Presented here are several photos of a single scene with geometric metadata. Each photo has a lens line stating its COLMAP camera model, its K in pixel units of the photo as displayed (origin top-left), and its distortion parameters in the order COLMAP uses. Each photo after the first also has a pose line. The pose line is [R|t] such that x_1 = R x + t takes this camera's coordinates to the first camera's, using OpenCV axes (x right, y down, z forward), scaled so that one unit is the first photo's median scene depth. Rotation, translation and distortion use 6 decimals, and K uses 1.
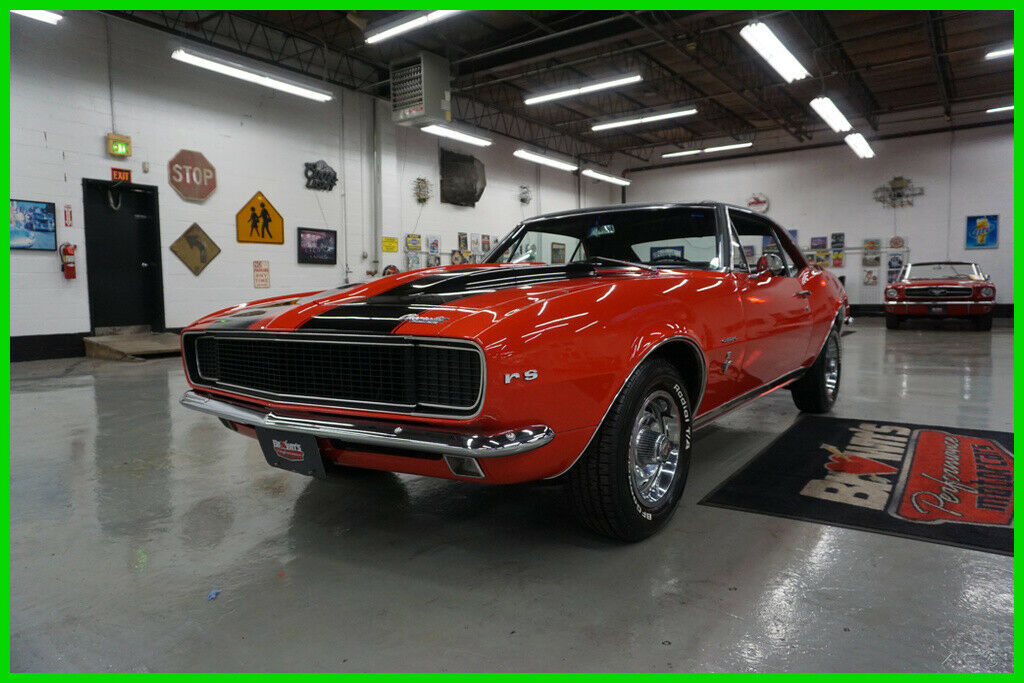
lens RADIAL K [[685.6, 0, 512.0], [0, 685.6, 341.5], [0, 0, 1]] dist [-0.041697, 0.045612]
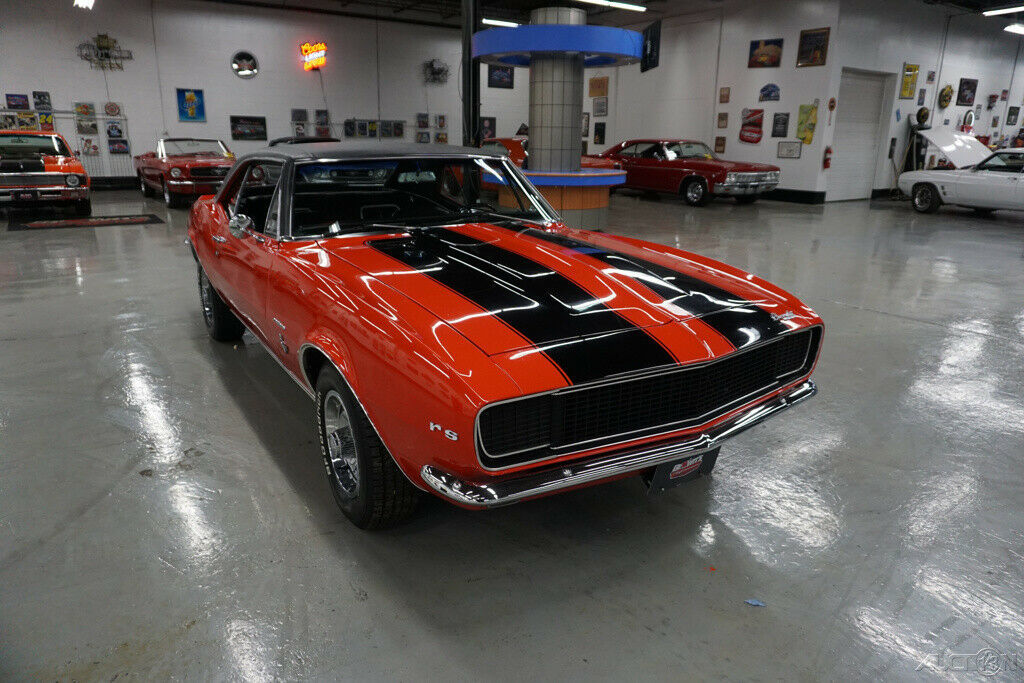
lens RADIAL K [[699.6, 0, 510.5], [0, 699.6, 341.4], [0, 0, 1]] dist [-0.040898, 0.044157]
pose [[0.366920, -0.238063, 0.899275, -0.215262], [0.041350, 0.969918, 0.239893, -0.051952], [-0.929333, -0.050837, 0.365726, 0.152616]]
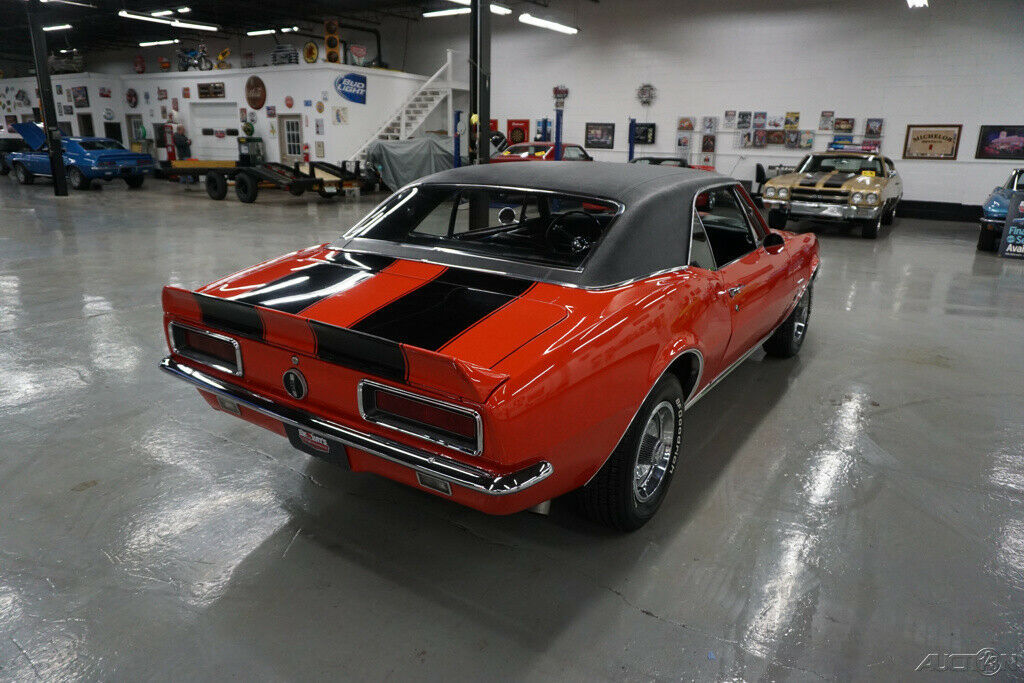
lens RADIAL K [[698.1, 0, 512.0], [0, 698.1, 341.5], [0, 0, 1]] dist [-0.040942, 0.045931]
pose [[-0.998384, 0.013349, -0.055230, 0.130160], [-0.006119, 0.941102, 0.338069, -0.092782], [0.056490, 0.337860, -0.939499, 0.638841]]
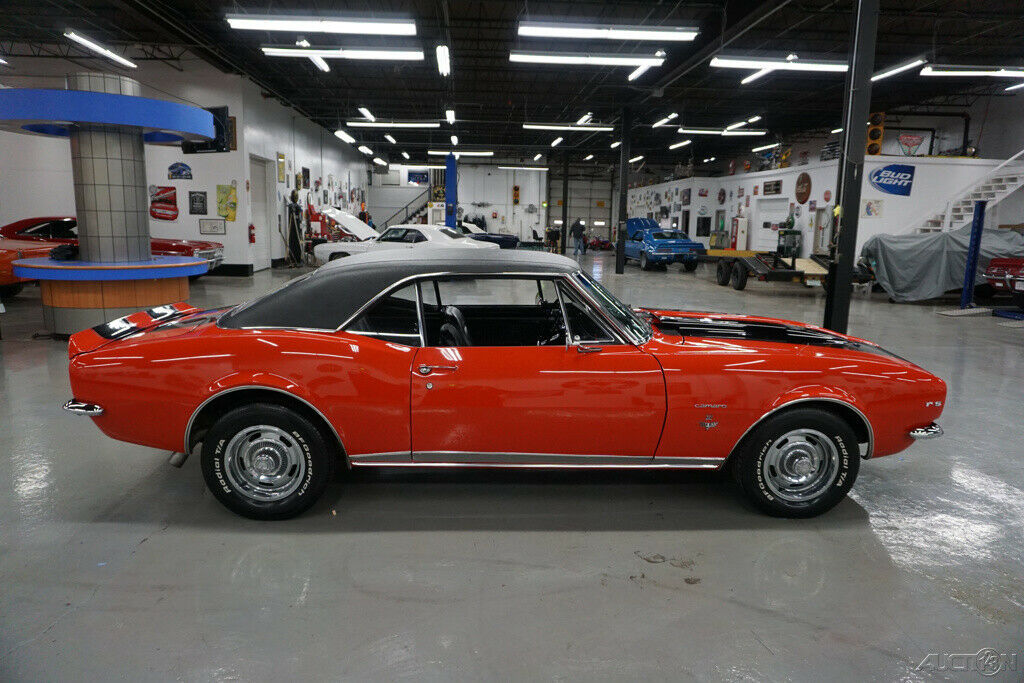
lens RADIAL K [[699.9, 0, 508.5], [0, 699.9, 339.9], [0, 0, 1]] dist [-0.042017, 0.046080]
pose [[-0.626528, -0.126785, 0.769018, -0.195448], [0.040768, 0.979999, 0.194782, -0.086842], [-0.778332, 0.153388, -0.608828, 0.534201]]
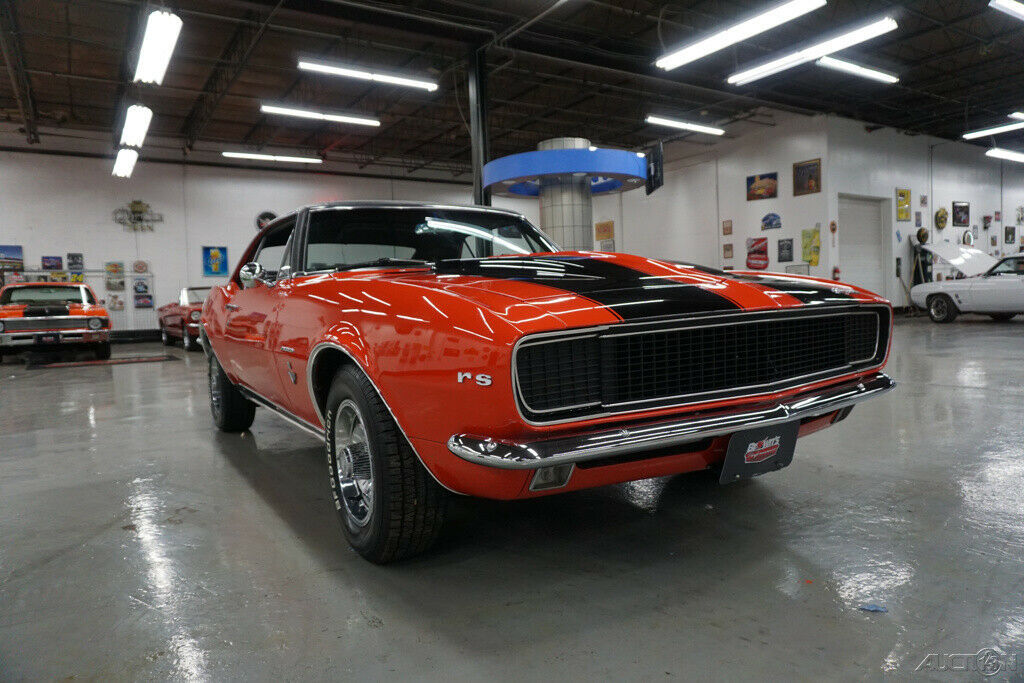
lens RADIAL K [[698.1, 0, 512.0], [0, 698.1, 341.5], [0, 0, 1]] dist [-0.040942, 0.045931]
pose [[0.379258, -0.044696, 0.924211, -0.202489], [0.087928, 0.996053, 0.012089, -0.004036], [-0.921104, 0.076680, 0.381691, 0.165689]]
